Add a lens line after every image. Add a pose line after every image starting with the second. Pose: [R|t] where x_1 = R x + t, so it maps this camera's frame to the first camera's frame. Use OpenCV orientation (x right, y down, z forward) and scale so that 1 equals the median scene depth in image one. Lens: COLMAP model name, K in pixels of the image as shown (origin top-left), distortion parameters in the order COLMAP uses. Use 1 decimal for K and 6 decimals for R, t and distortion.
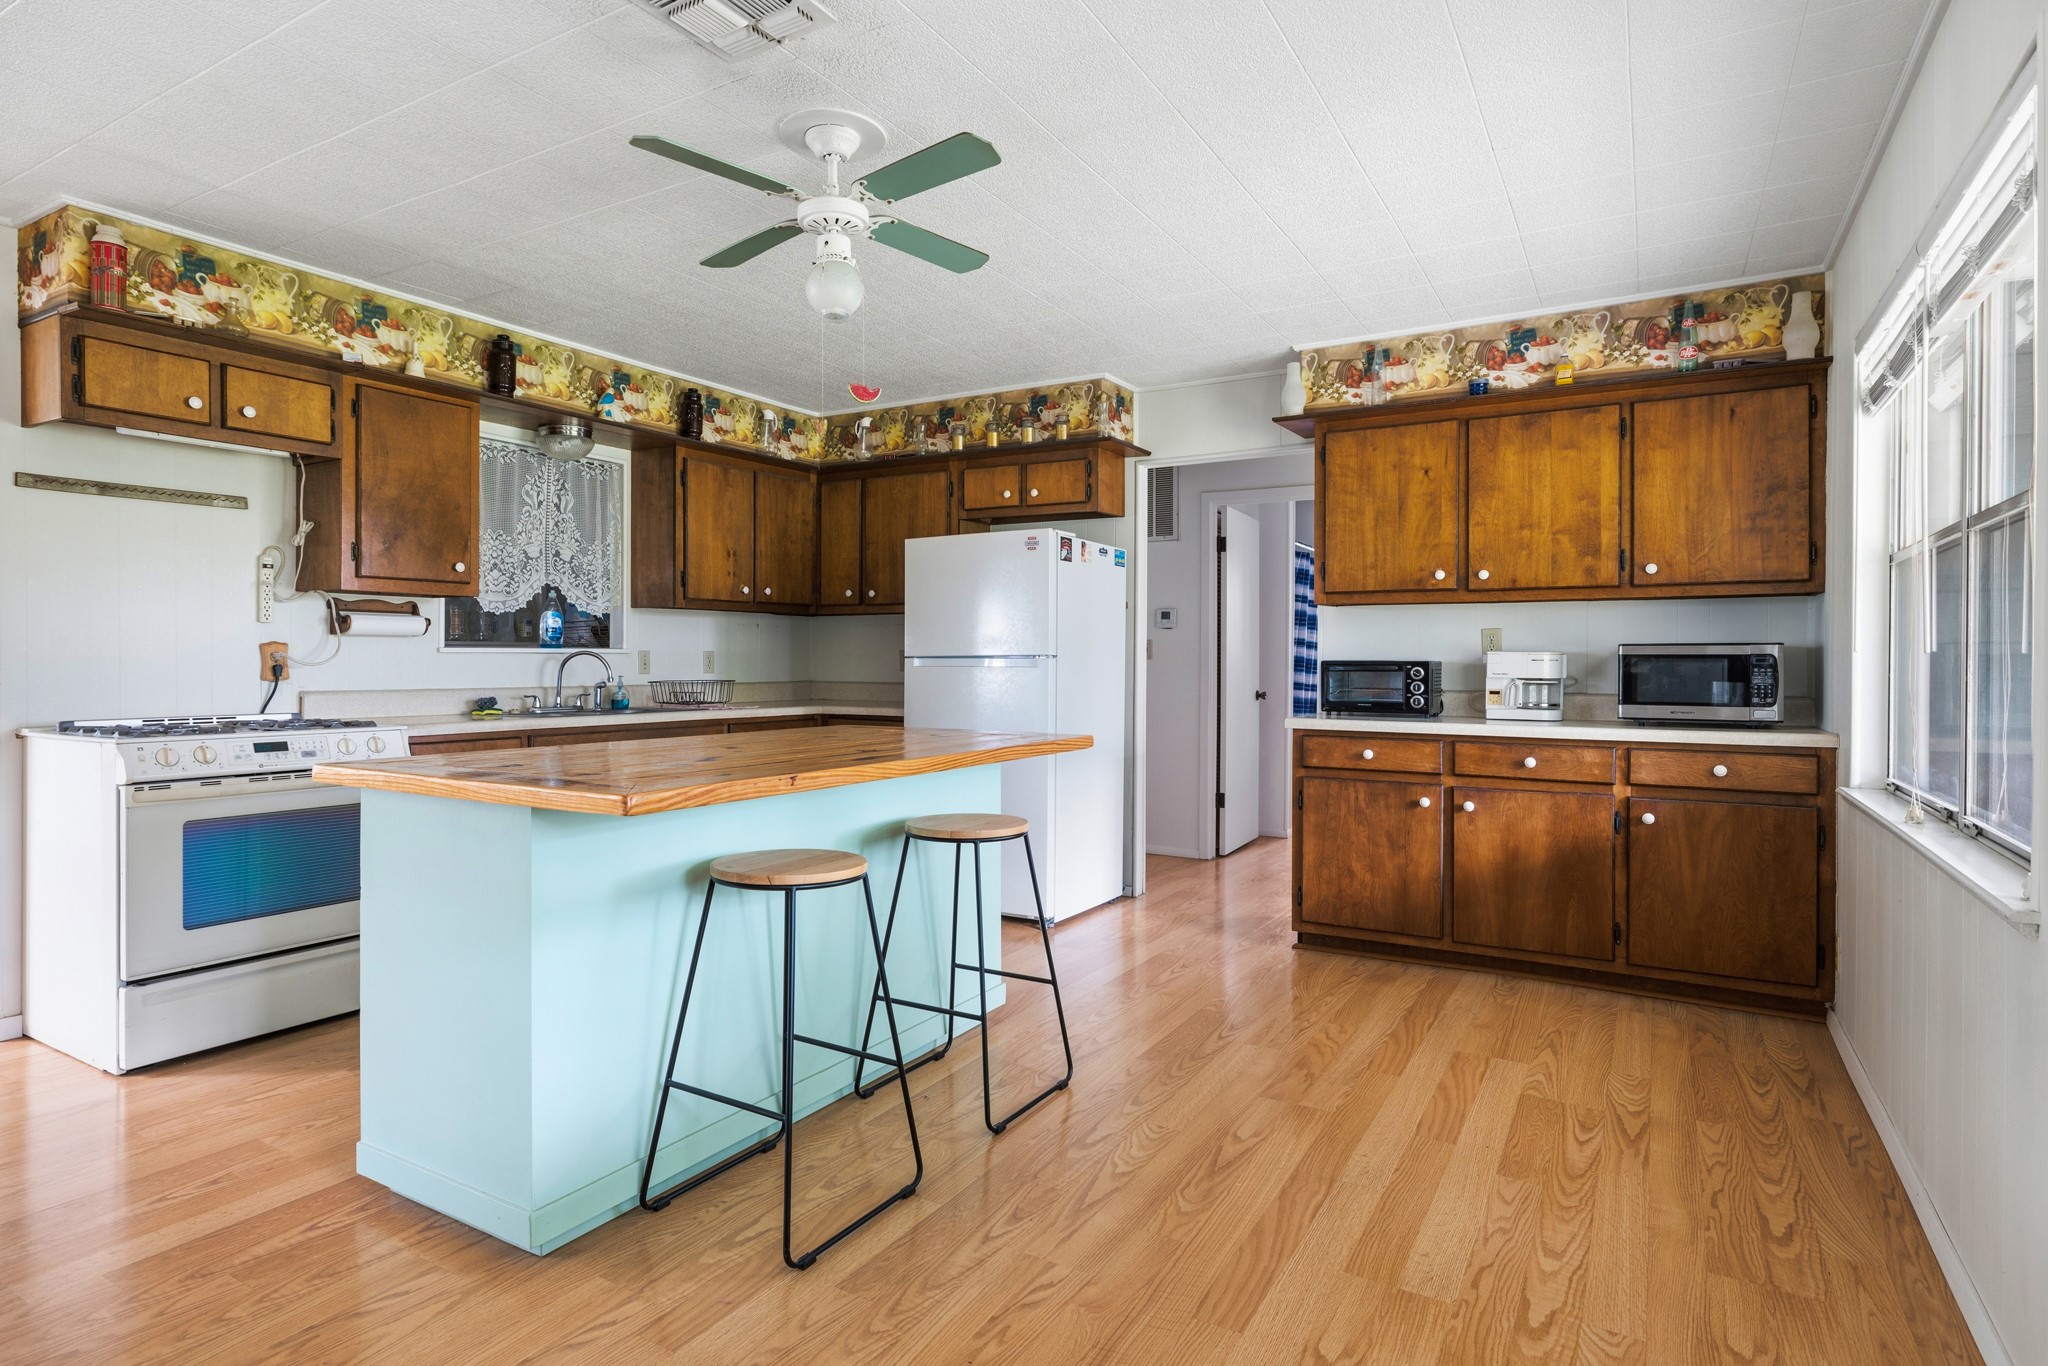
lens RADIAL K [[1058.7, 0, 1013.1], [0, 1058.7, 676.5], [0, 0, 1]] dist [0.017143, 0.000417]
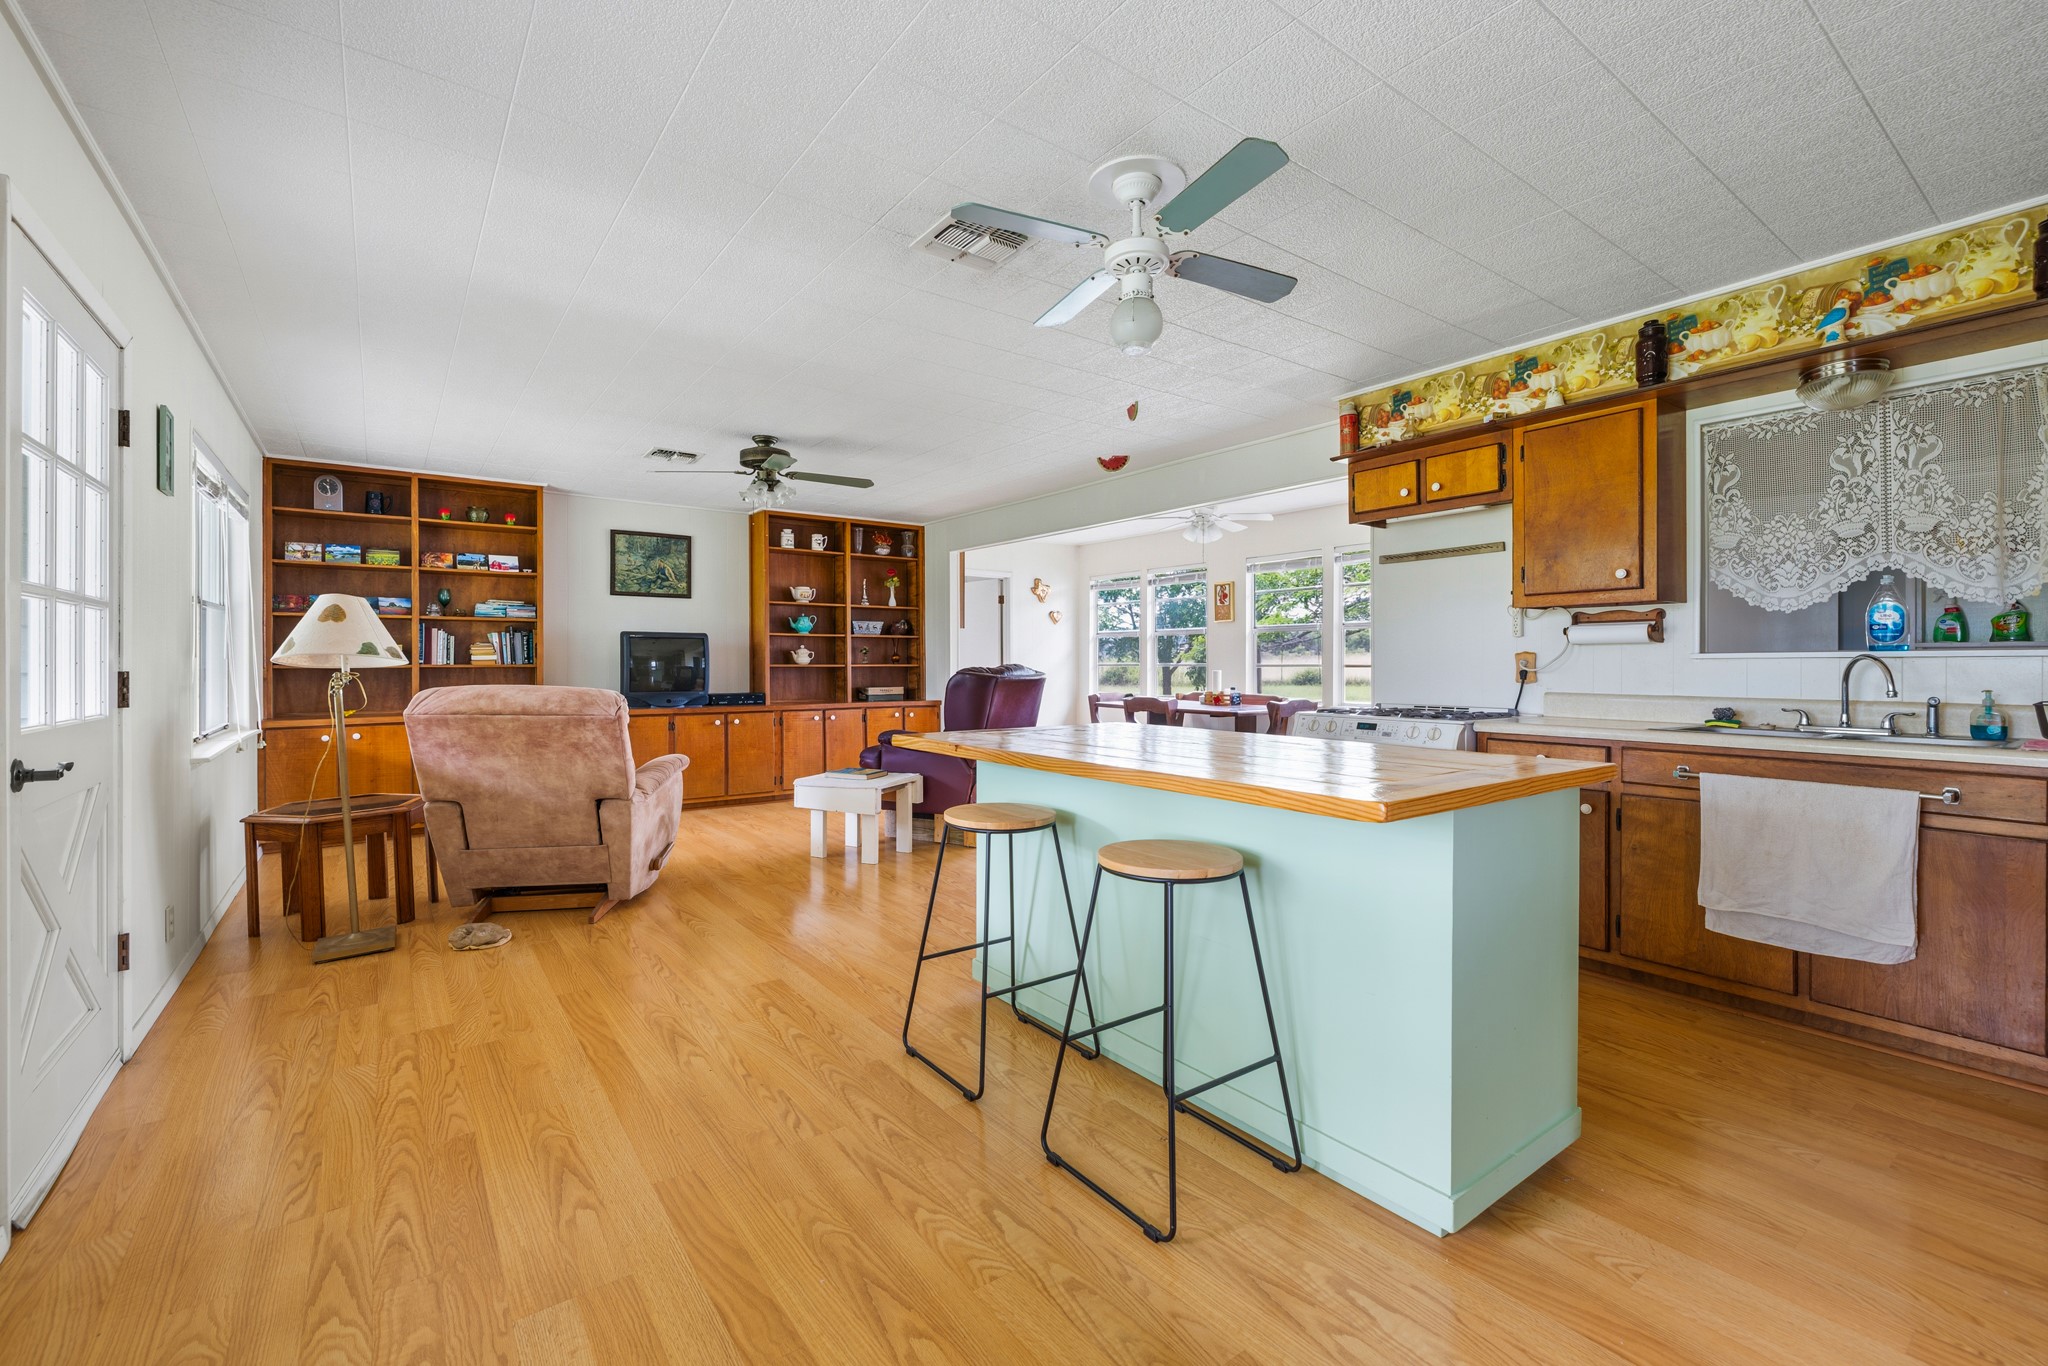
lens RADIAL K [[865.9, 0, 1009.7], [0, 865.9, 663.8], [0, 0, 1]] dist [0.001711, -0.000215]
pose [[-0.394671, 0.008698, -0.918781, 0.467865], [-0.009957, 0.999856, 0.013743, -0.024981], [0.918768, 0.014572, -0.394528, 0.823430]]
